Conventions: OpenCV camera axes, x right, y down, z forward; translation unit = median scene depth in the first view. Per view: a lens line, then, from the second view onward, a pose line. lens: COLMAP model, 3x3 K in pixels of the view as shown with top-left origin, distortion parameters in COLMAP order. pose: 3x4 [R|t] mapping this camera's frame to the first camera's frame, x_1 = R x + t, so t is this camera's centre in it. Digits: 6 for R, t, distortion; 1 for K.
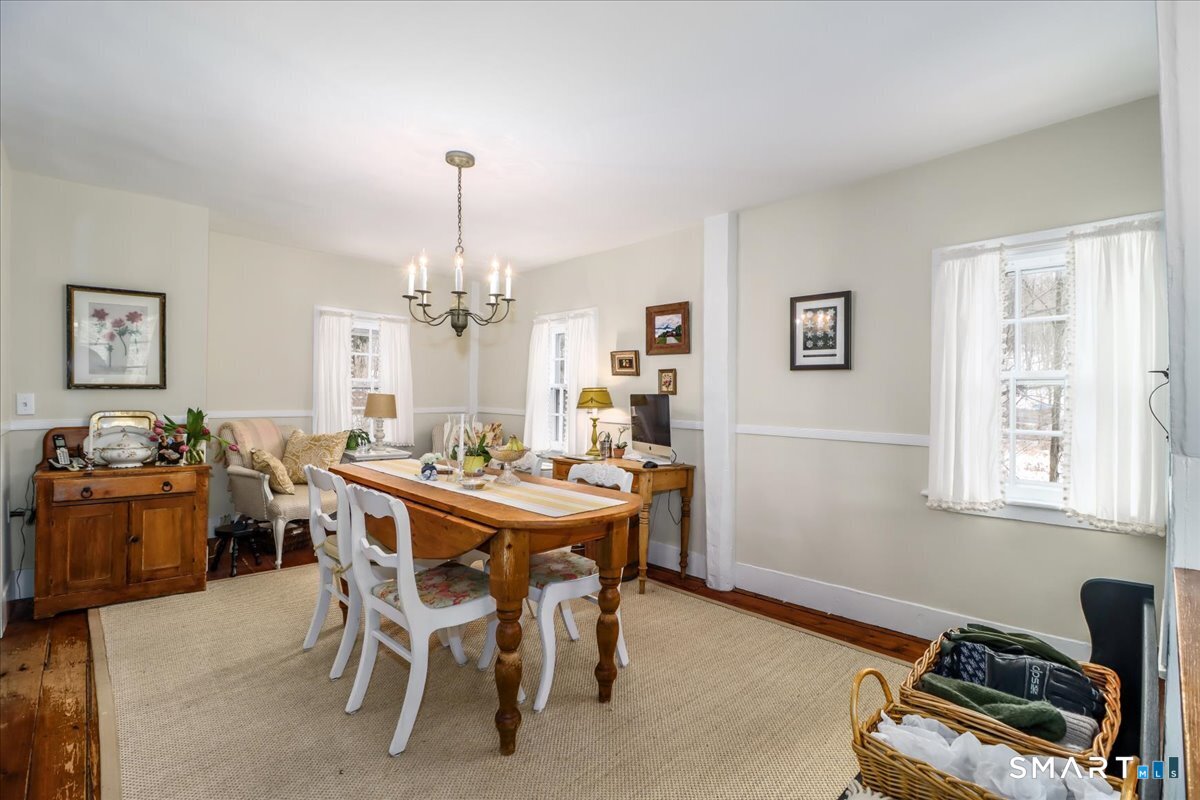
lens RADIAL K [[552.9, 0, 600.0], [0, 552.9, 400.0], [0, 0, 1]] dist [-0.001390, -0.006064]
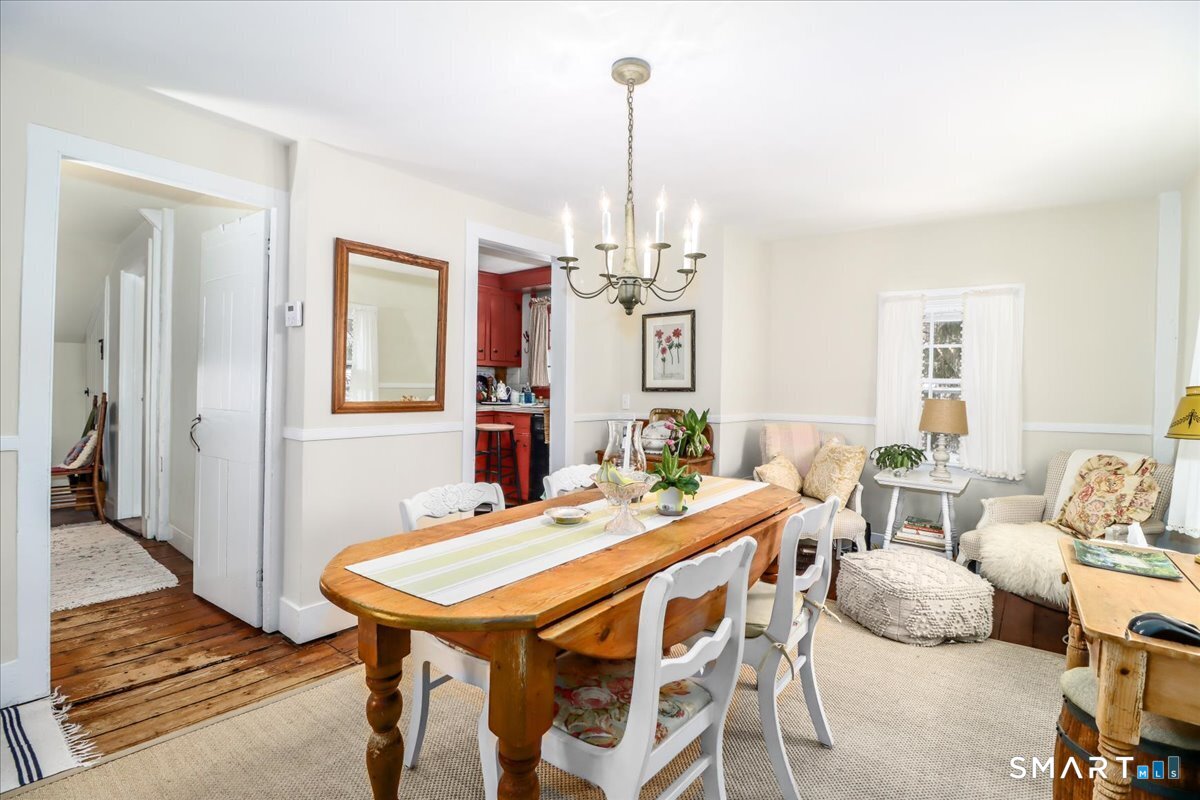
lens RADIAL K [[552.9, 0, 600.0], [0, 552.9, 400.0], [0, 0, 1]] dist [-0.001390, -0.006064]
pose [[0.155032, 0.010207, -0.987857, 0.356609], [-0.026307, 0.999635, 0.006200, -0.004154], [0.987559, 0.025026, 0.155244, 0.657520]]
